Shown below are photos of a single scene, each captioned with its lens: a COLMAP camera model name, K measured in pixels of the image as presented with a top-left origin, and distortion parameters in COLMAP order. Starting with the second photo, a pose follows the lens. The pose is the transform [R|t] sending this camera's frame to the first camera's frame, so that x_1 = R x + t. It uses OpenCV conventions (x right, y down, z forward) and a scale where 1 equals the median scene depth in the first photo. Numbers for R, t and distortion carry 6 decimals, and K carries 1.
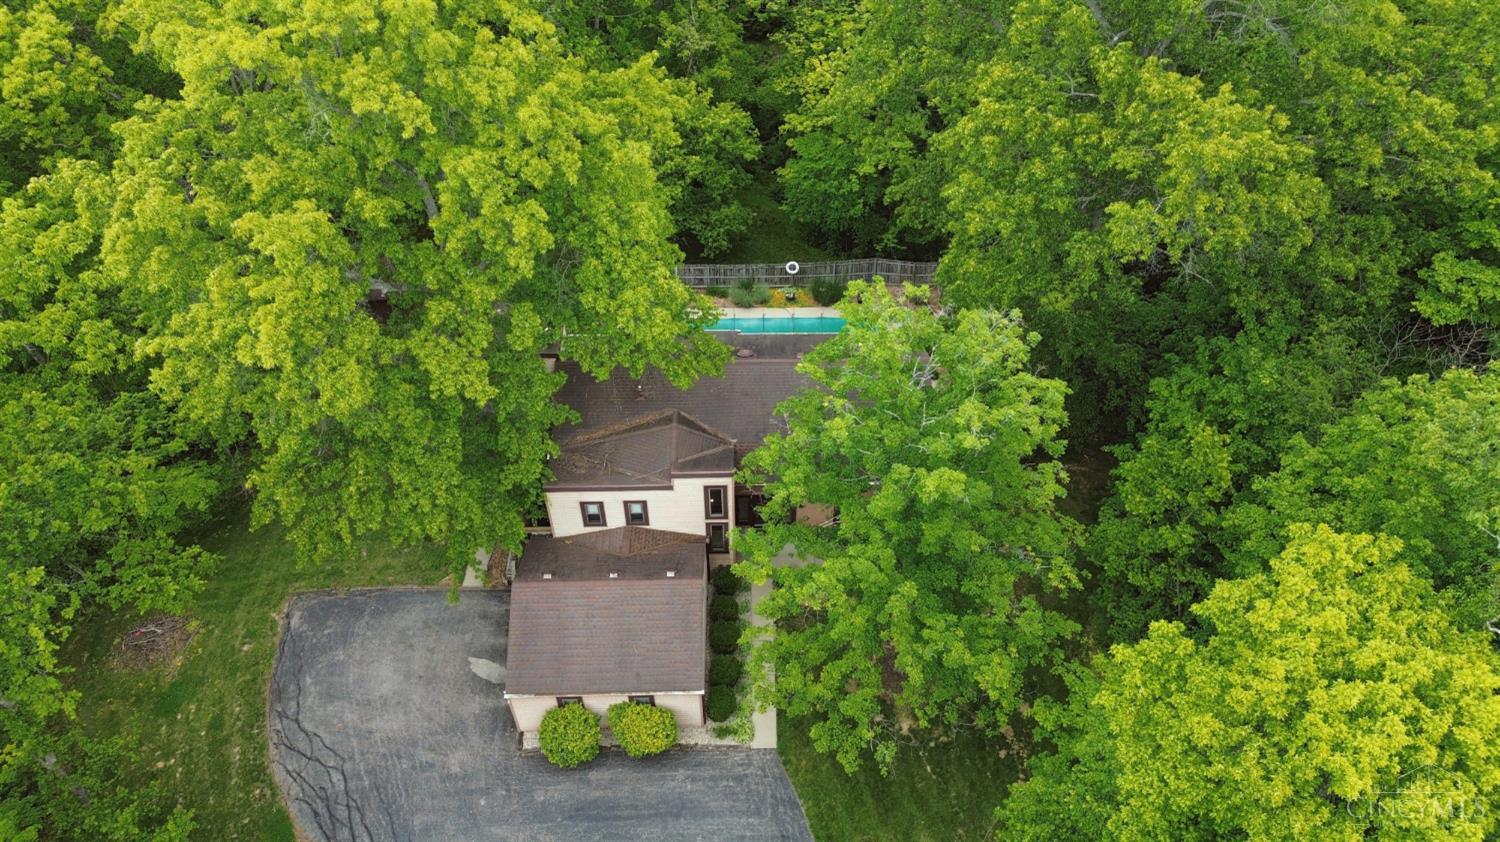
lens RADIAL K [[1044.7, 0, 753.0], [0, 1044.7, 414.3], [0, 0, 1]] dist [0.065912, -0.060255]
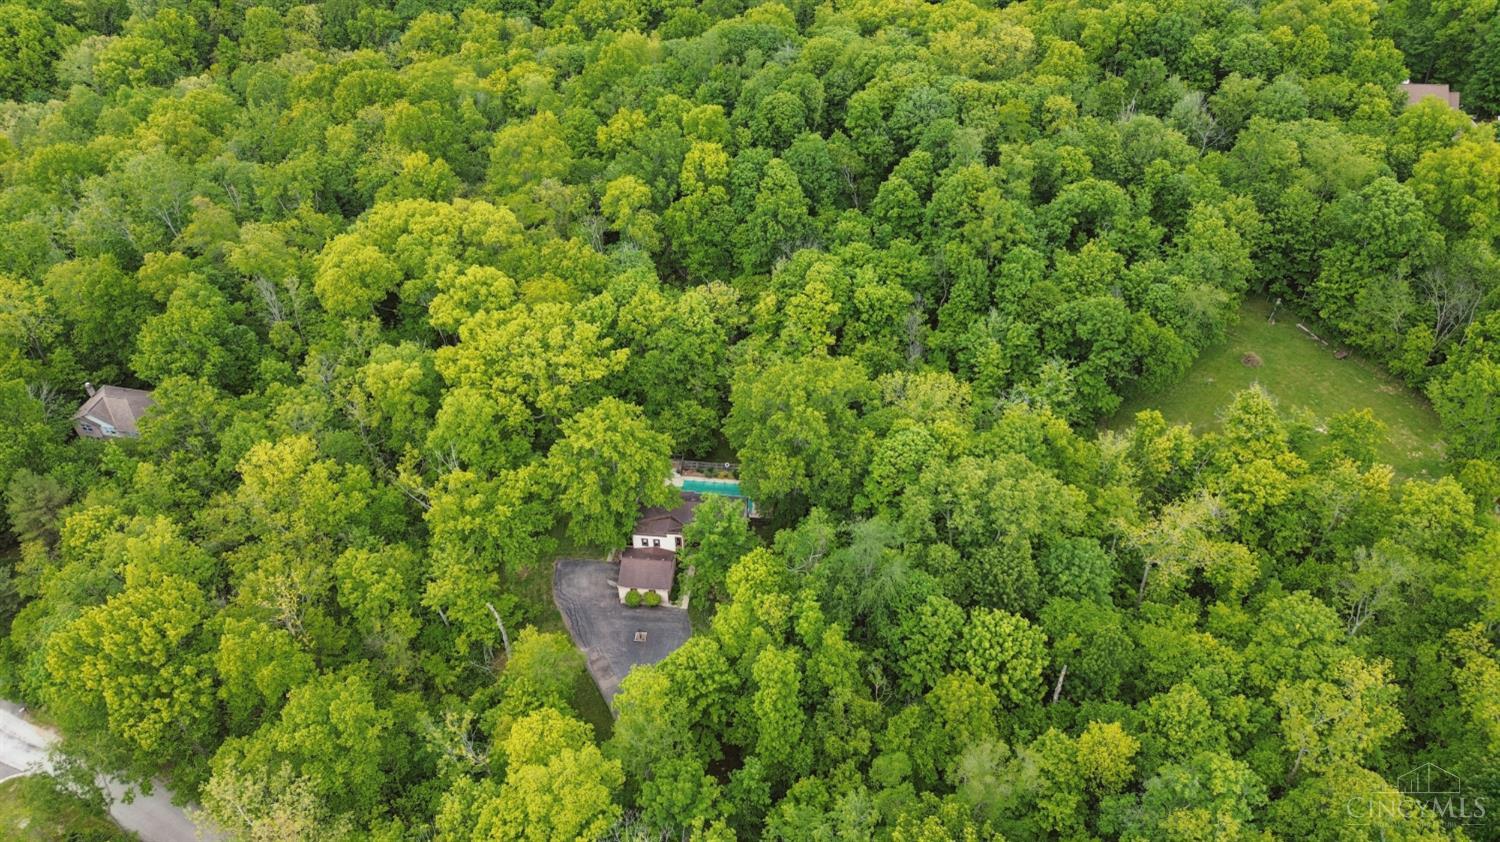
lens RADIAL K [[1044.7, 0, 753.0], [0, 1044.7, 414.3], [0, 0, 1]] dist [0.065912, -0.060255]
pose [[0.992676, 0.080191, -0.090354, 0.550453], [-0.087078, 0.993371, -0.075046, -0.113564], [0.083737, 0.082364, 0.993078, -2.805930]]
